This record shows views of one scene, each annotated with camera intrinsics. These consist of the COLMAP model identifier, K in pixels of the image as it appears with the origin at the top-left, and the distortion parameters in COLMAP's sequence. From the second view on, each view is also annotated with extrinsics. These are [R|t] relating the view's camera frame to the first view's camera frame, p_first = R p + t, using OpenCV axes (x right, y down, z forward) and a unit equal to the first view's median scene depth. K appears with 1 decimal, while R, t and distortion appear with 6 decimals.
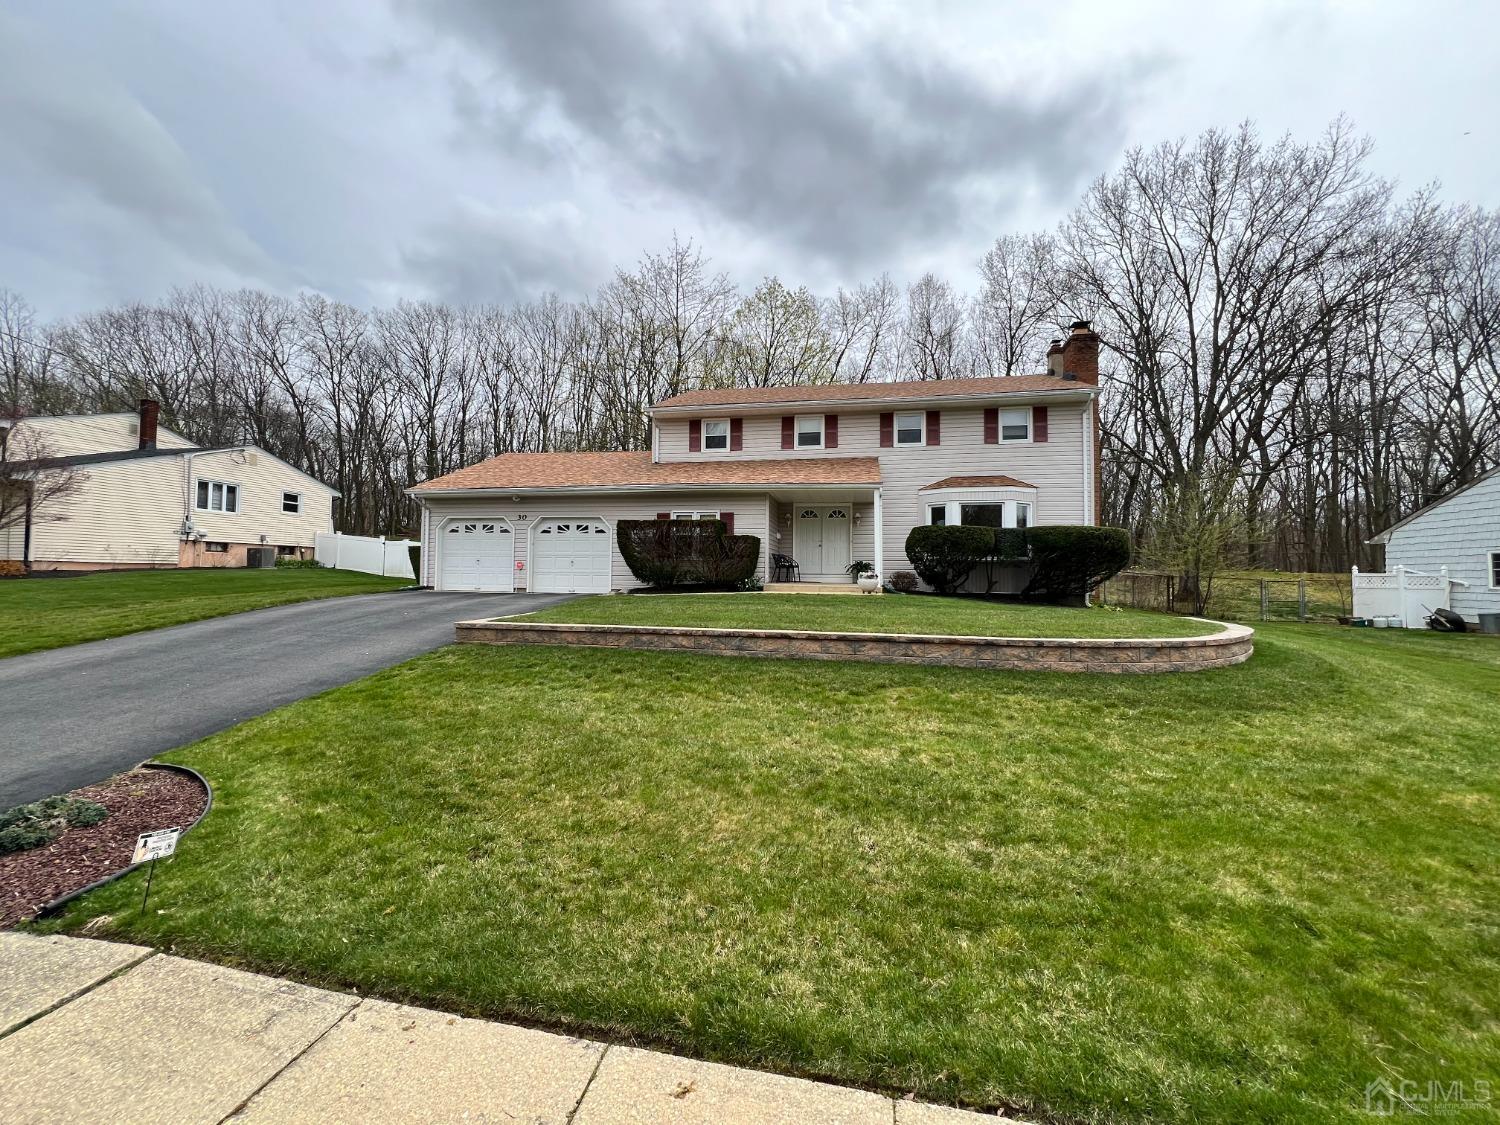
lens RADIAL K [[610.0, 0, 748.0], [0, 610.0, 562.7], [0, 0, 1]] dist [-0.002615, 0.000008]
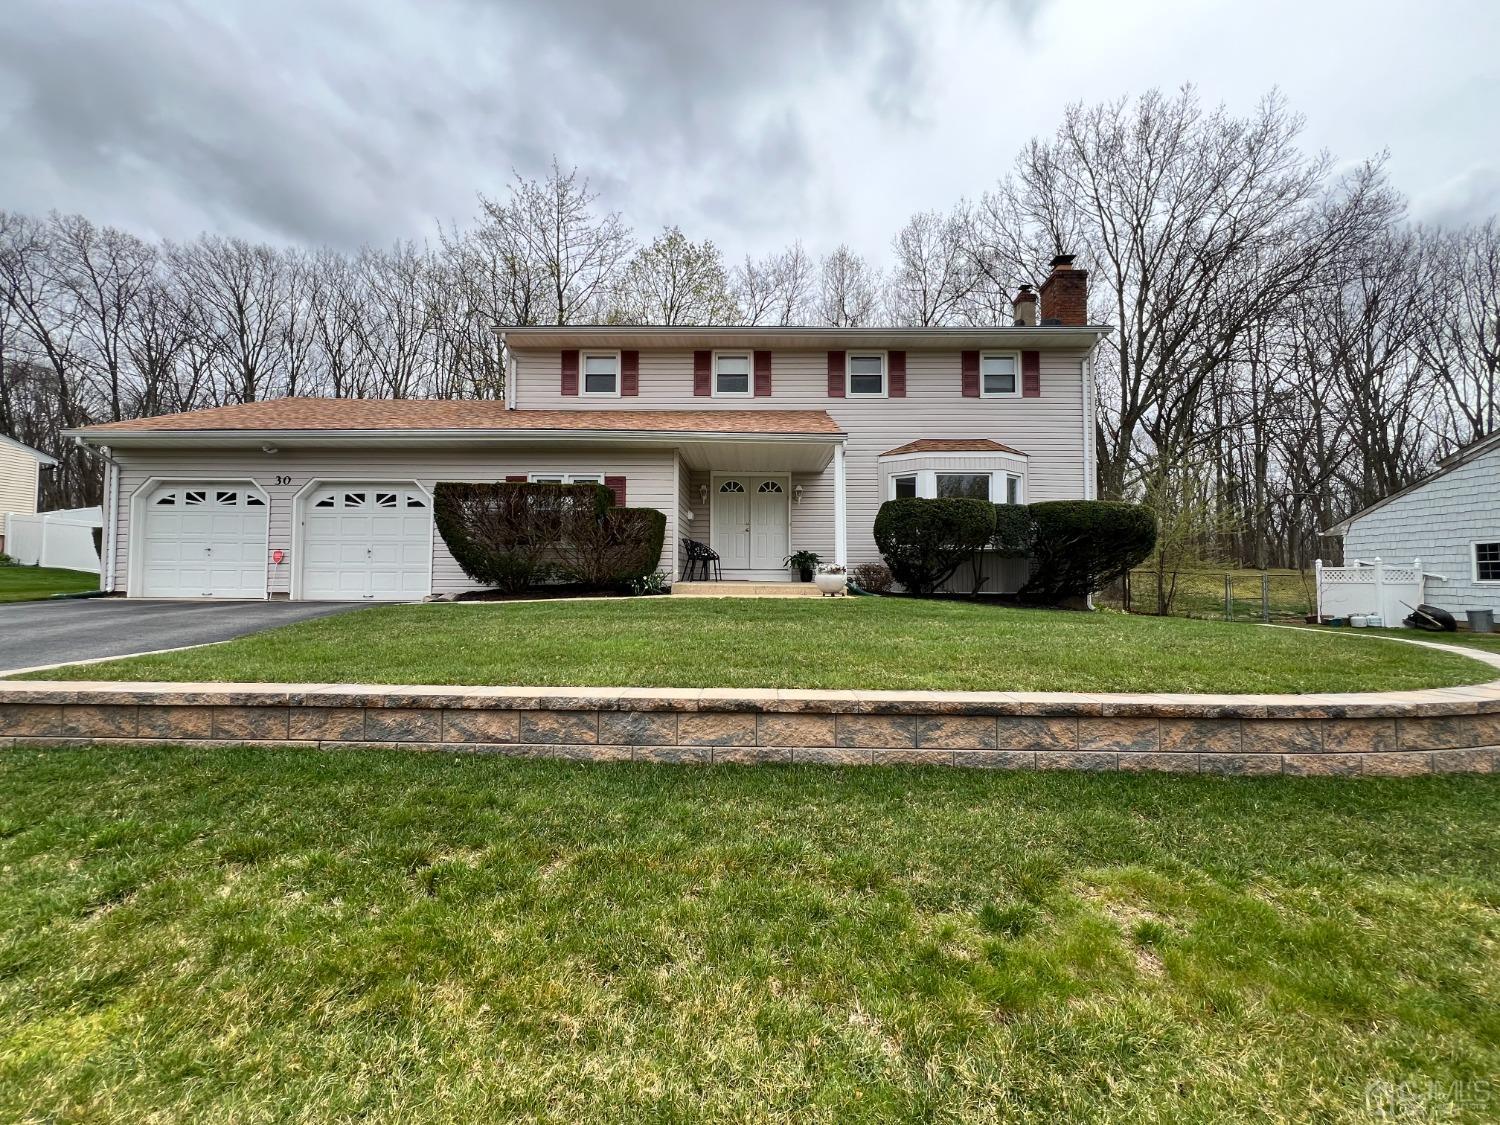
lens RADIAL K [[603.9, 0, 747.1], [0, 603.9, 556.1], [0, 0, 1]] dist [-0.001002, 0.000814]
pose [[0.985474, 0.000140, 0.169825, -0.004132], [0.001962, 0.999924, -0.012205, 0.012063], [-0.169814, 0.012360, 0.985399, 0.304496]]
